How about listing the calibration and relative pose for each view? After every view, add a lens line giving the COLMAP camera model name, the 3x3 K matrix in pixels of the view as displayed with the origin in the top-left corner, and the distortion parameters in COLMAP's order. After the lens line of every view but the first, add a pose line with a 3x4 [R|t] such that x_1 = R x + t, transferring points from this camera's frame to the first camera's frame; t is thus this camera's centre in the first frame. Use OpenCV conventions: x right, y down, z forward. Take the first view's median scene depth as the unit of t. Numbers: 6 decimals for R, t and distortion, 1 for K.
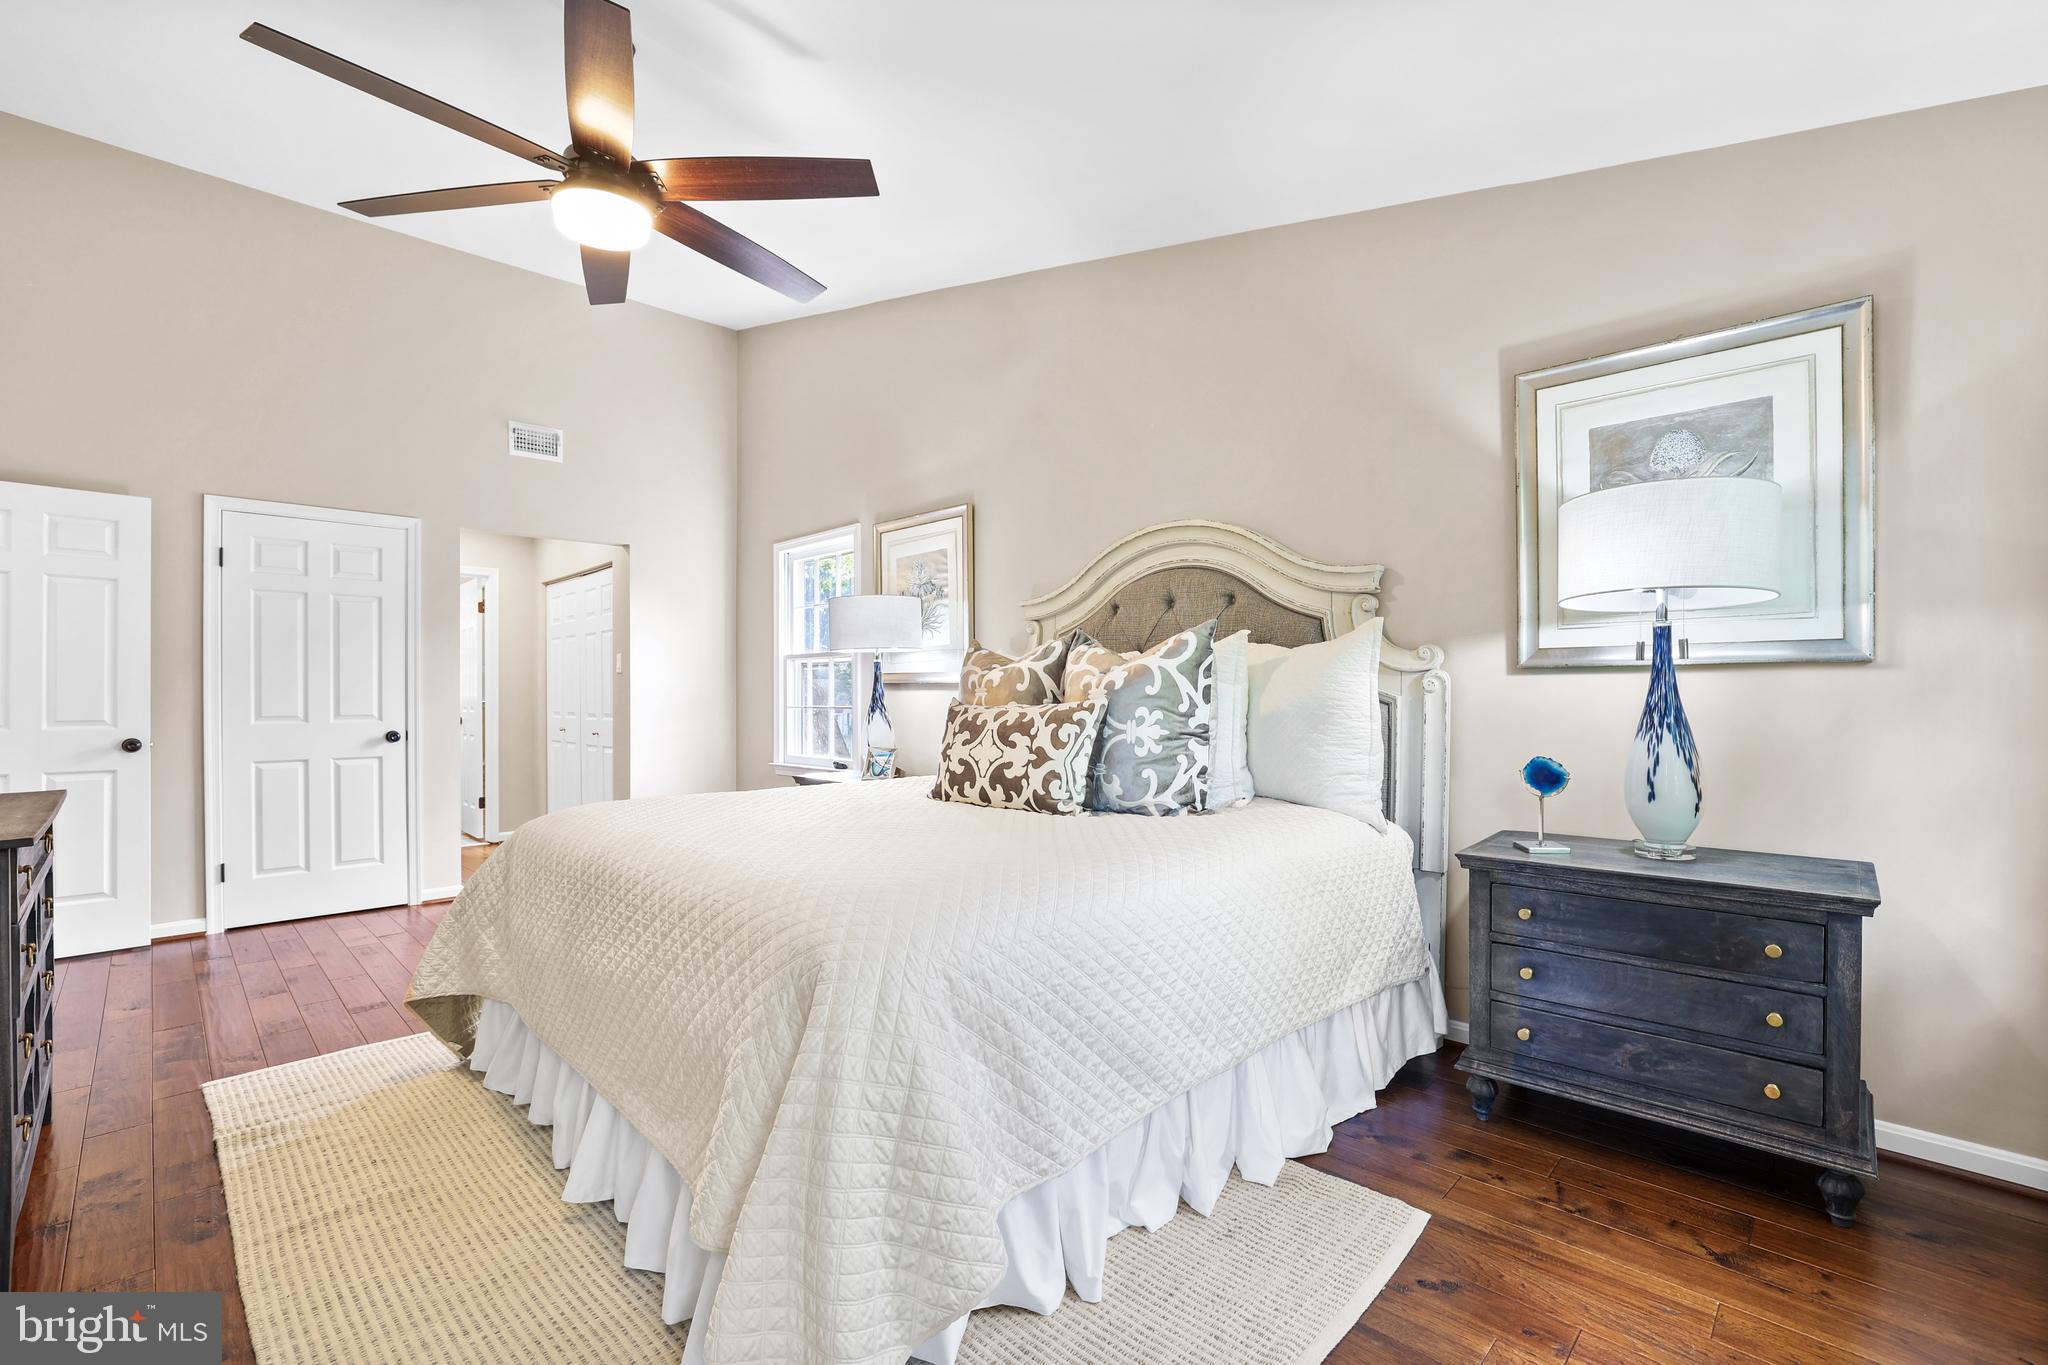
lens RADIAL K [[921.2, 0, 1014.8], [0, 921.2, 684.2], [0, 0, 1]] dist [0.000976, 0.000154]
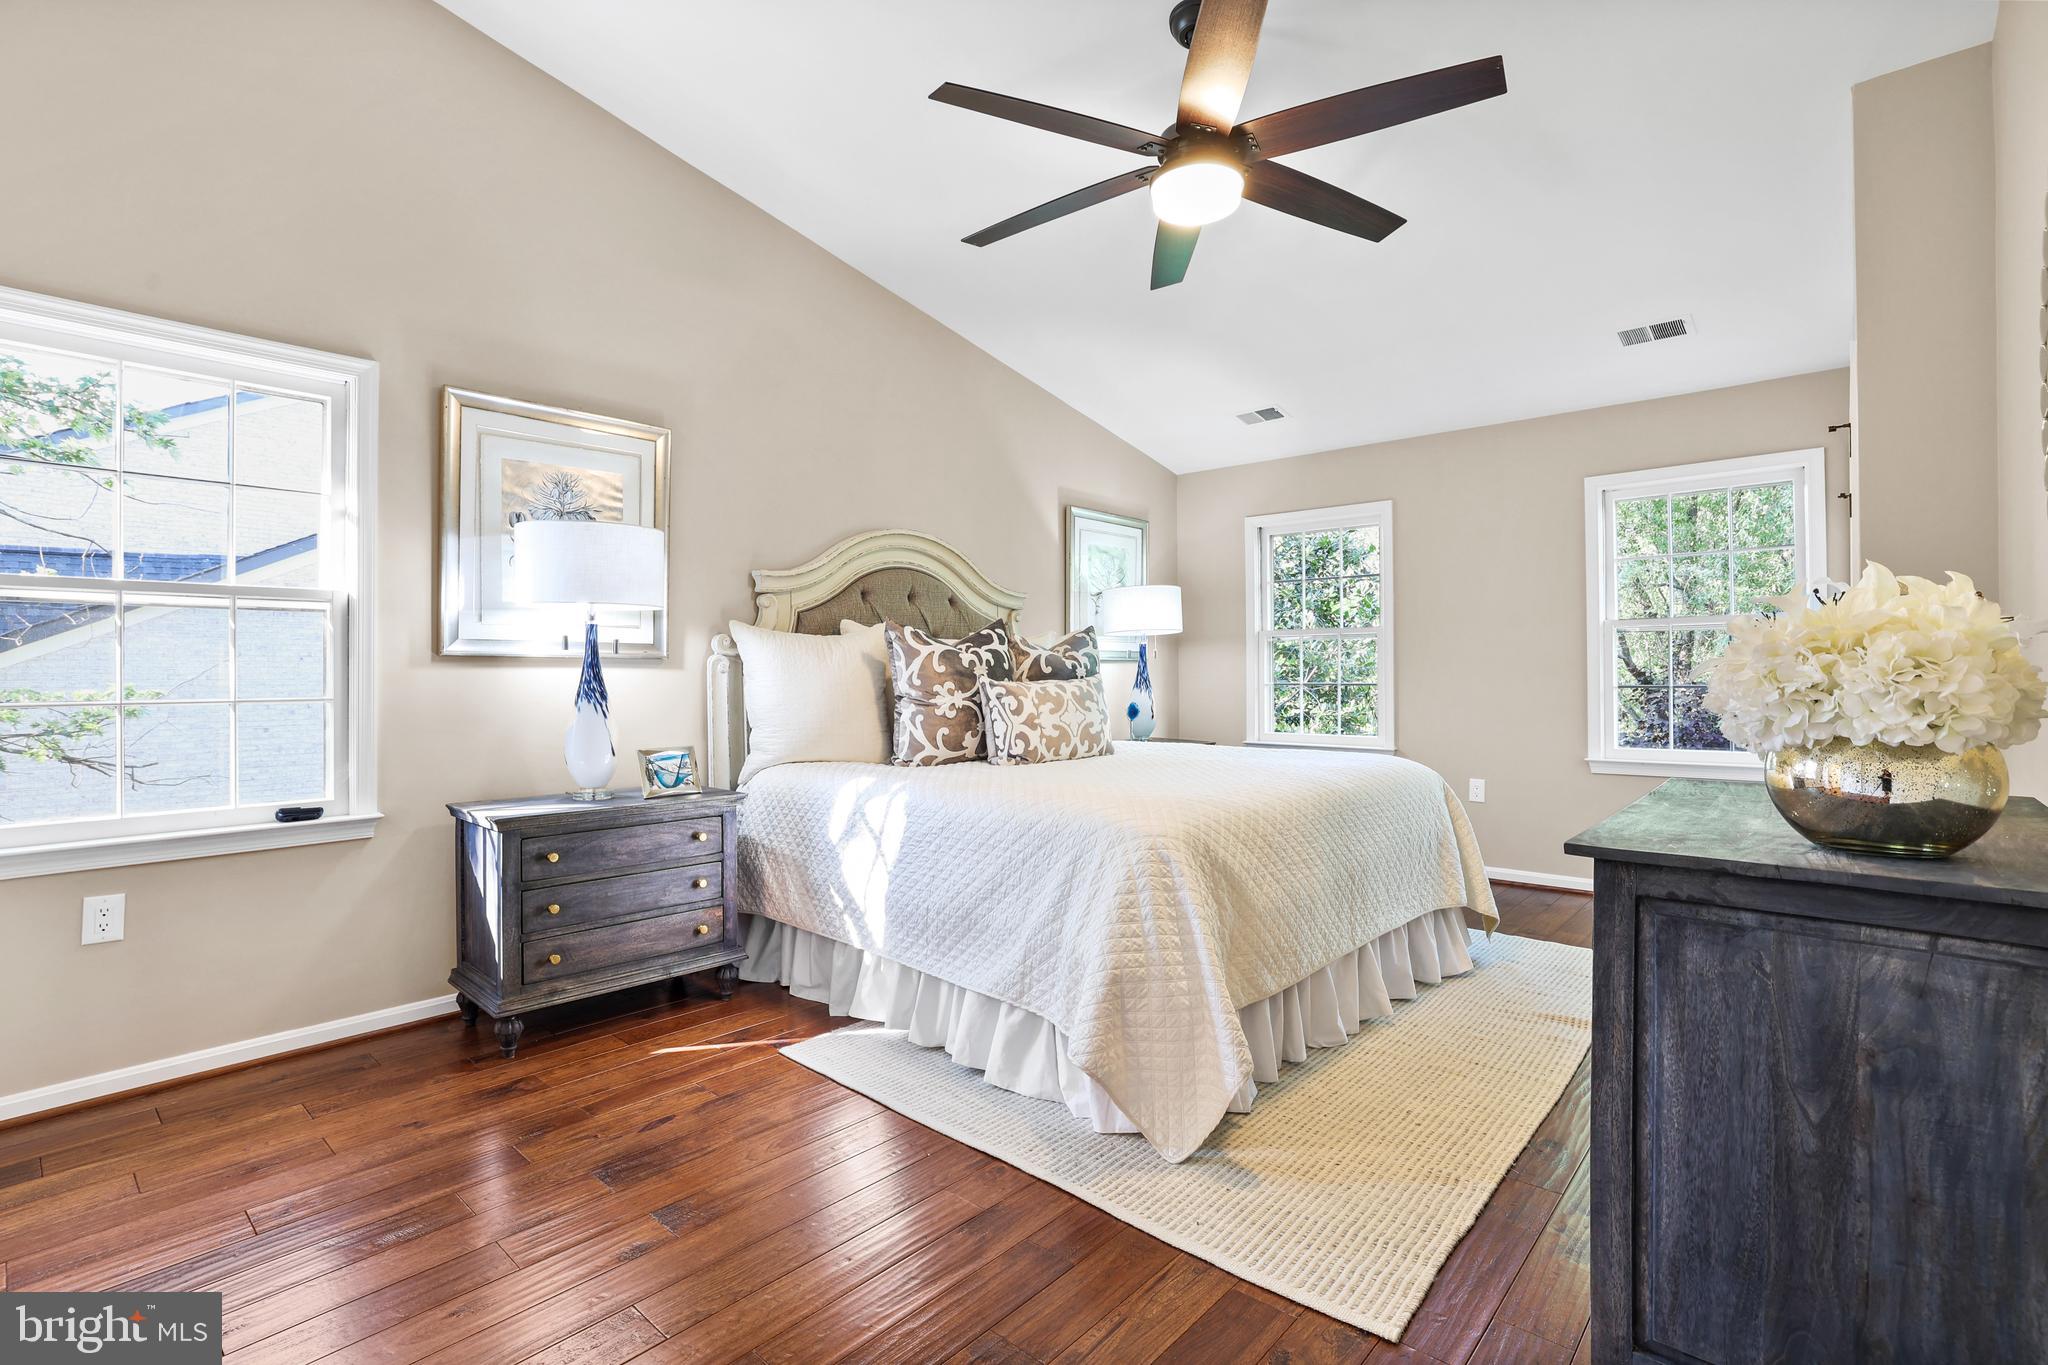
lens RADIAL K [[943.9, 0, 1014.6], [0, 943.9, 668.0], [0, 0, 1]] dist [-0.046537, 0.000082]
pose [[-0.073976, 0.011827, 0.997190, -1.318971], [-0.004178, 0.999917, -0.012169, 0.022651], [-0.997251, -0.005067, -0.073921, 1.174642]]
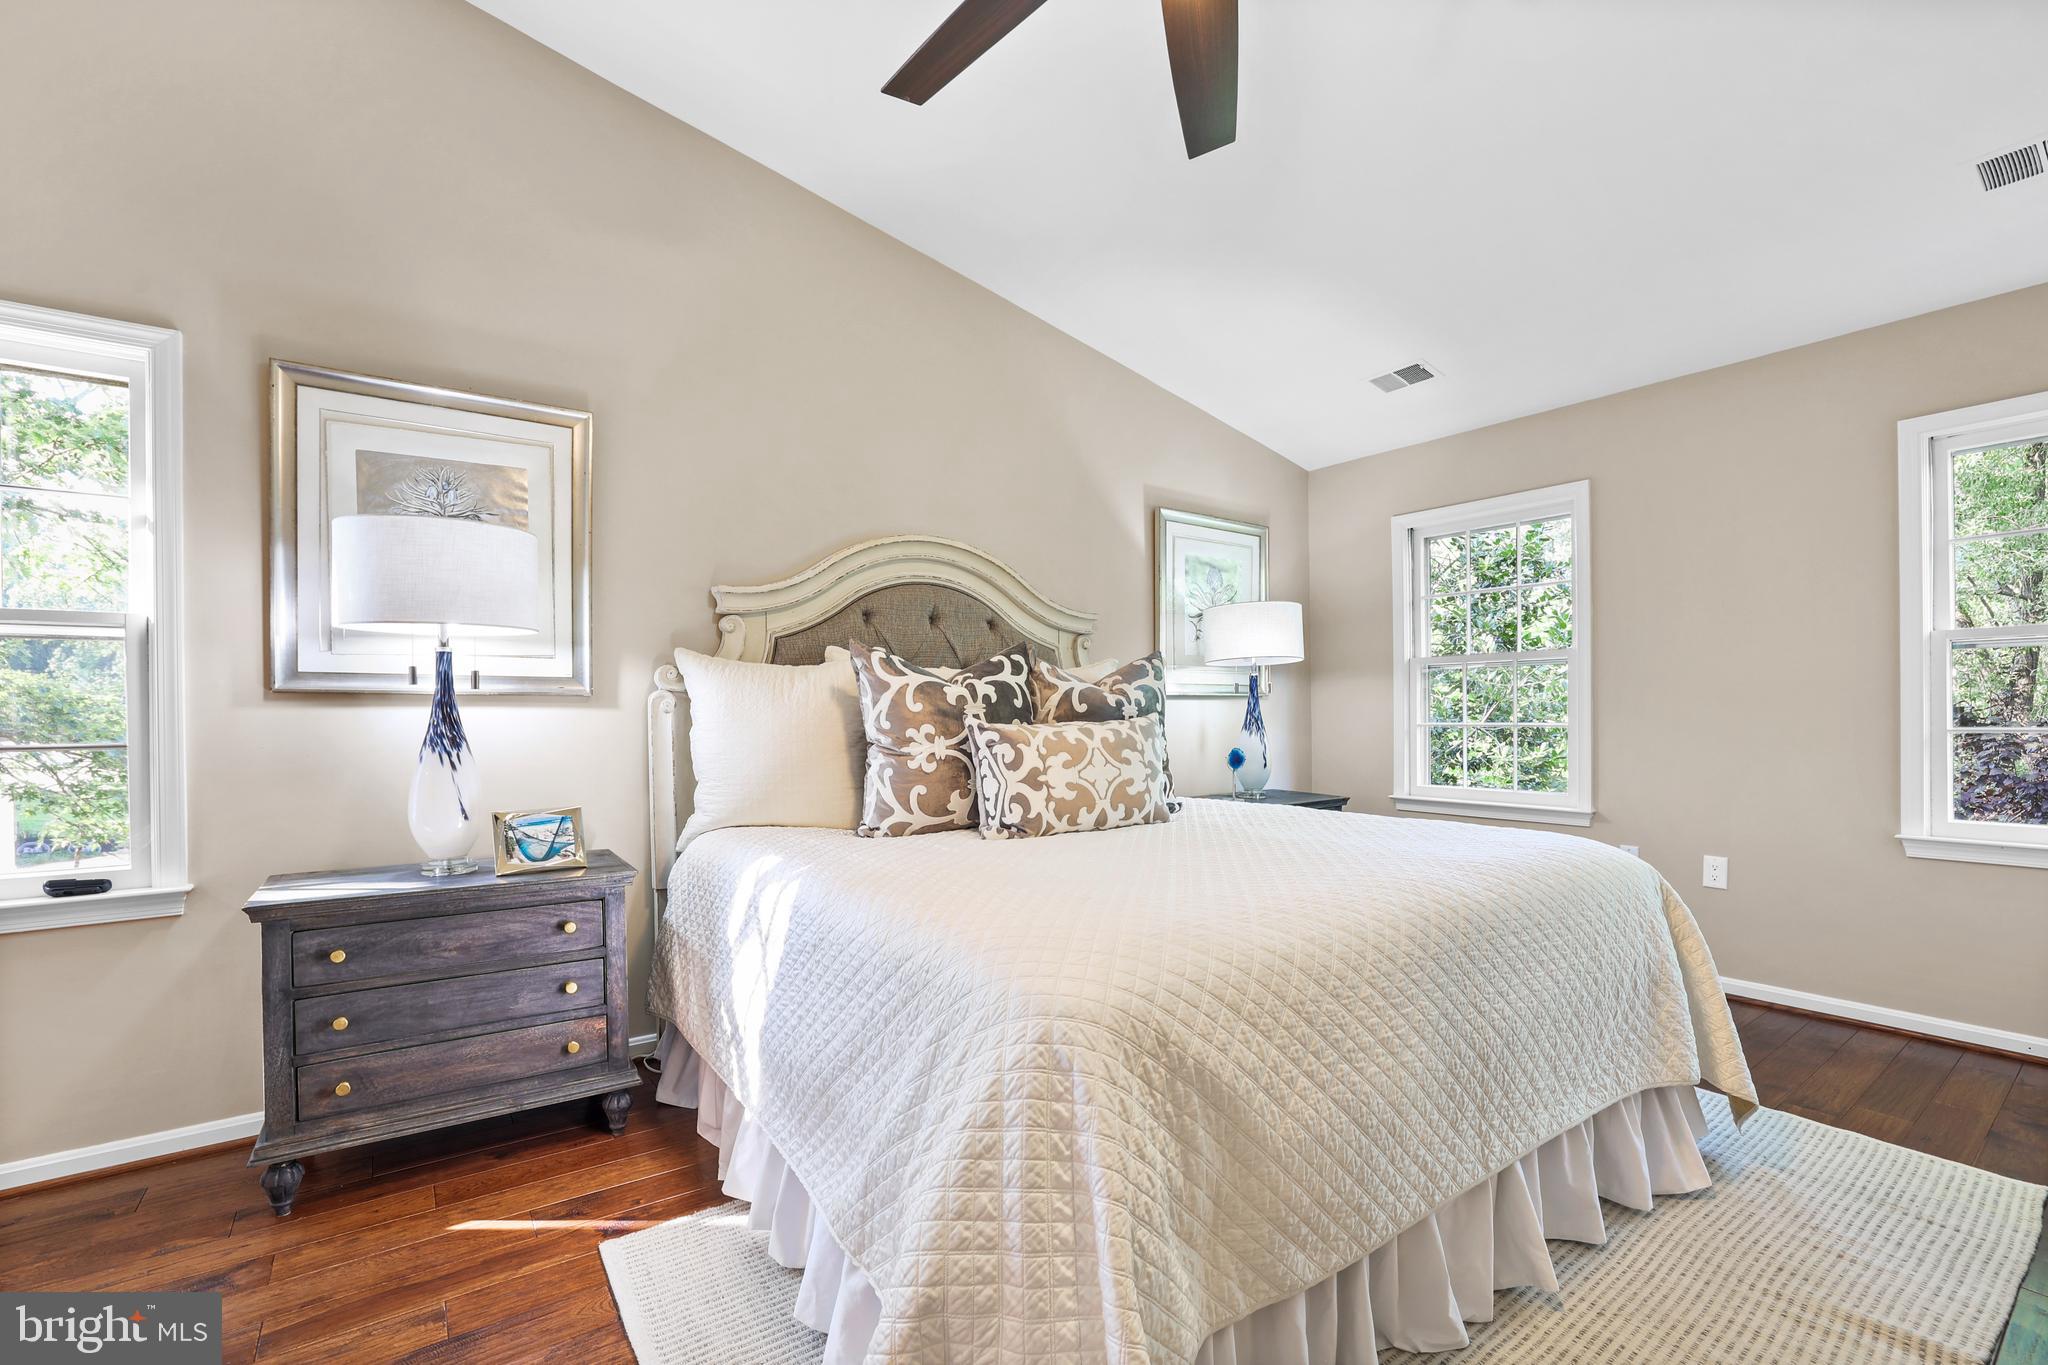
lens RADIAL K [[893.4, 0, 1024.7], [0, 893.4, 712.2], [0, 0, 1]] dist [-0.046451, 0.012803]
pose [[0.133076, 0.004336, 0.991096, -0.934825], [-0.004157, 0.999984, -0.003817, 0.017010], [-0.991097, -0.003612, 0.133091, 0.954458]]
